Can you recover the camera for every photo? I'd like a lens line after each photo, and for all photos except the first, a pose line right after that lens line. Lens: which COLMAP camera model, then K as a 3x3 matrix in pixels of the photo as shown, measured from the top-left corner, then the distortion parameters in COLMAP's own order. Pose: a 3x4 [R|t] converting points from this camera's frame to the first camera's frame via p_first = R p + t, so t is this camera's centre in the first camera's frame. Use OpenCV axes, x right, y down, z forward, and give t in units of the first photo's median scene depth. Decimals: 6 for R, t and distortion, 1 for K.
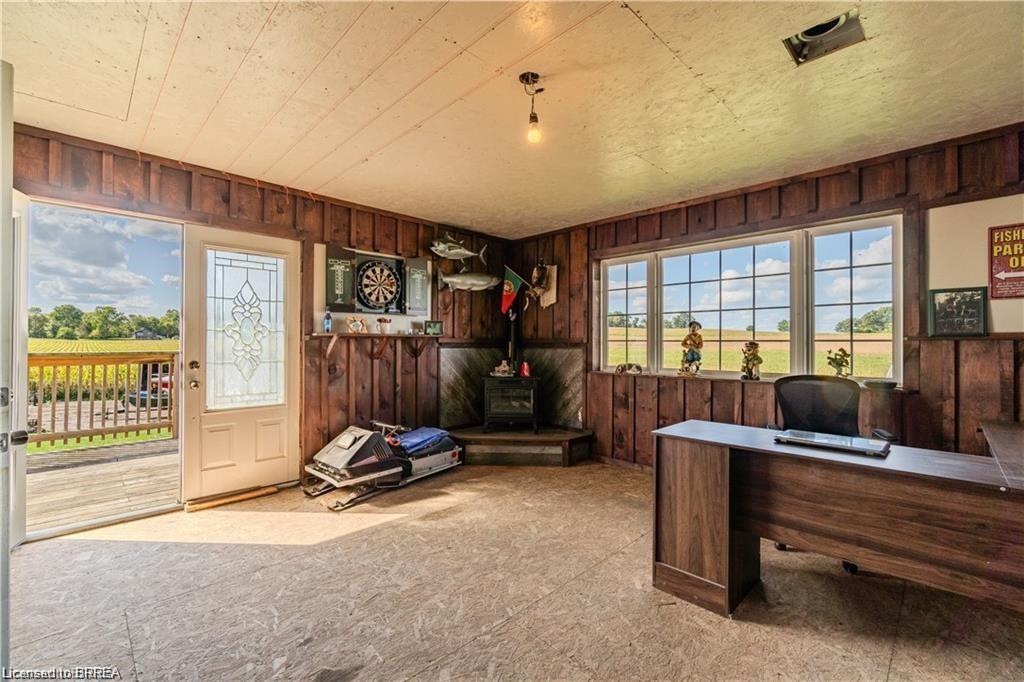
lens RADIAL K [[448.8, 0, 515.7], [0, 448.8, 339.7], [0, 0, 1]] dist [0.000415, -0.000002]
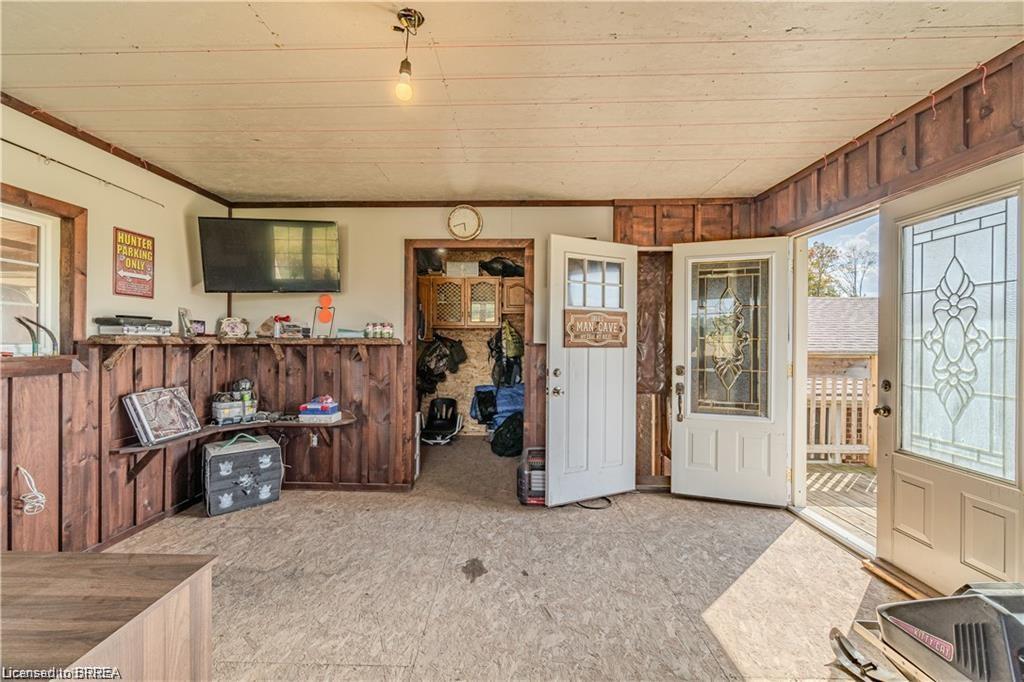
lens RADIAL K [[448.8, 0, 508.0], [0, 448.8, 342.5], [0, 0, 1]] dist [0.000415, -0.000002]
pose [[-0.733369, -0.004128, -0.679818, 0.294315], [-0.004257, 0.999990, -0.001480, -0.013533], [0.679817, 0.001809, -0.733380, 1.190838]]
